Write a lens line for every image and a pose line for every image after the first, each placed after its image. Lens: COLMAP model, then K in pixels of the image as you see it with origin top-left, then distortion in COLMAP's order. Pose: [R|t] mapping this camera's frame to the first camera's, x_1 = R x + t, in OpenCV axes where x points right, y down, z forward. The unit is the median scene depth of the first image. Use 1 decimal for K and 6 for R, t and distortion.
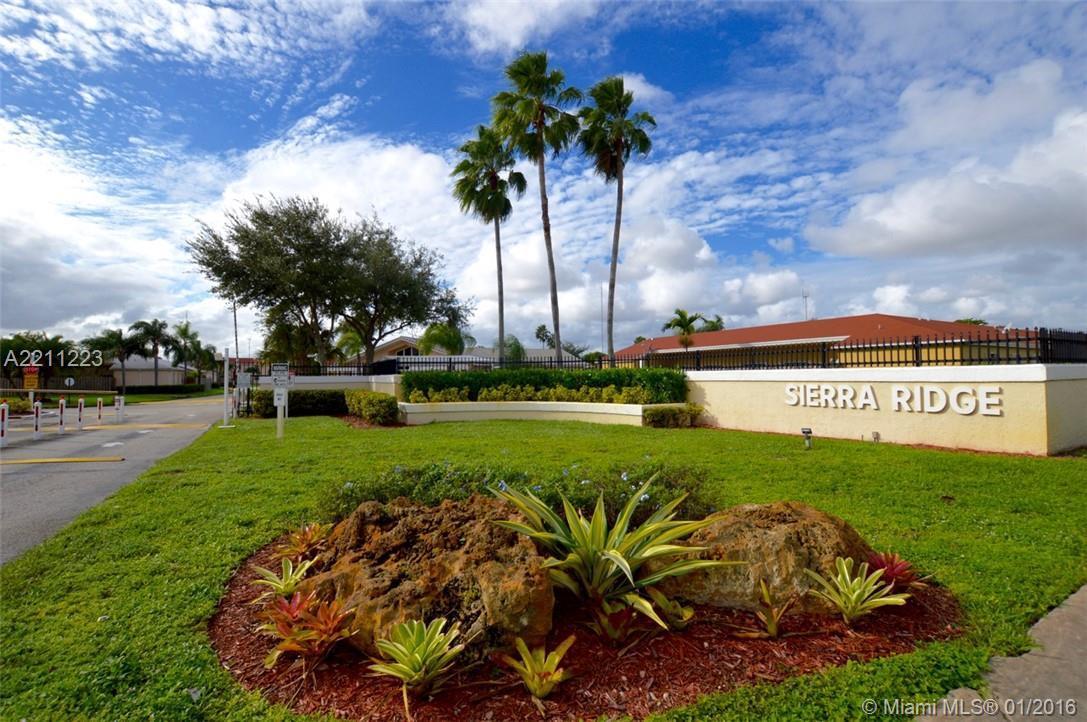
lens RADIAL K [[525.6, 0, 547.3], [0, 525.6, 390.5], [0, 0, 1]] dist [-0.094401, 0.032880]
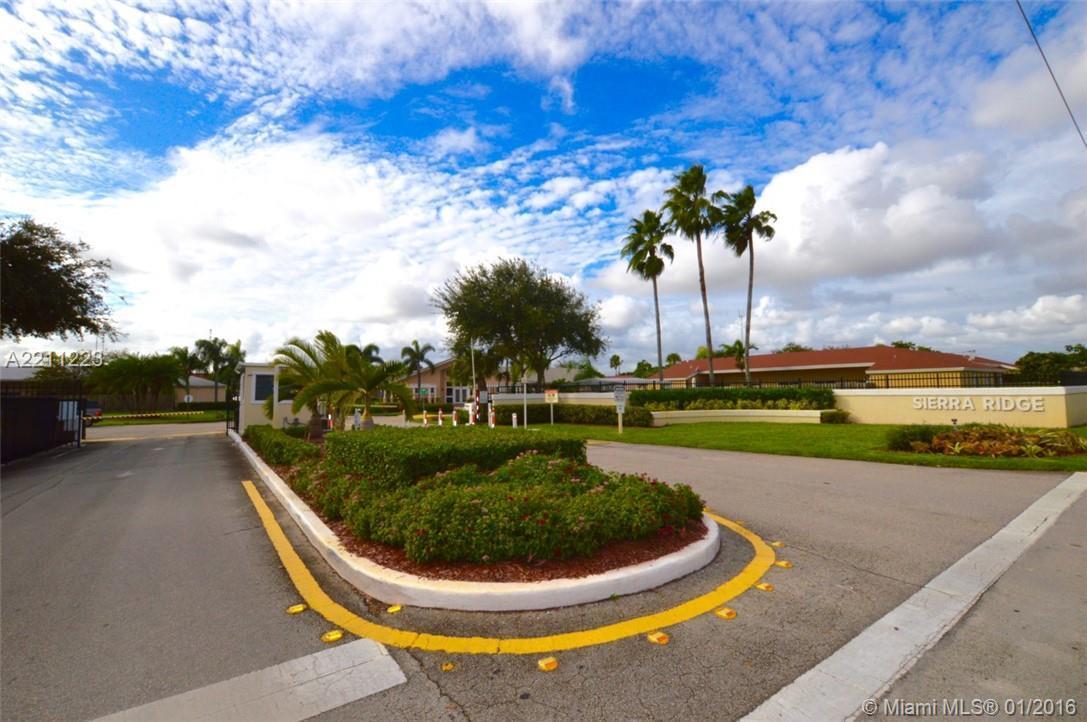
lens RADIAL K [[525.6, 0, 547.3], [0, 525.6, 390.5], [0, 0, 1]] dist [-0.094401, 0.032880]
pose [[0.992414, -0.005245, 0.122829, -0.815558], [0.008552, 0.999615, -0.026407, 0.000152], [-0.122643, 0.027257, 0.992076, -0.469019]]
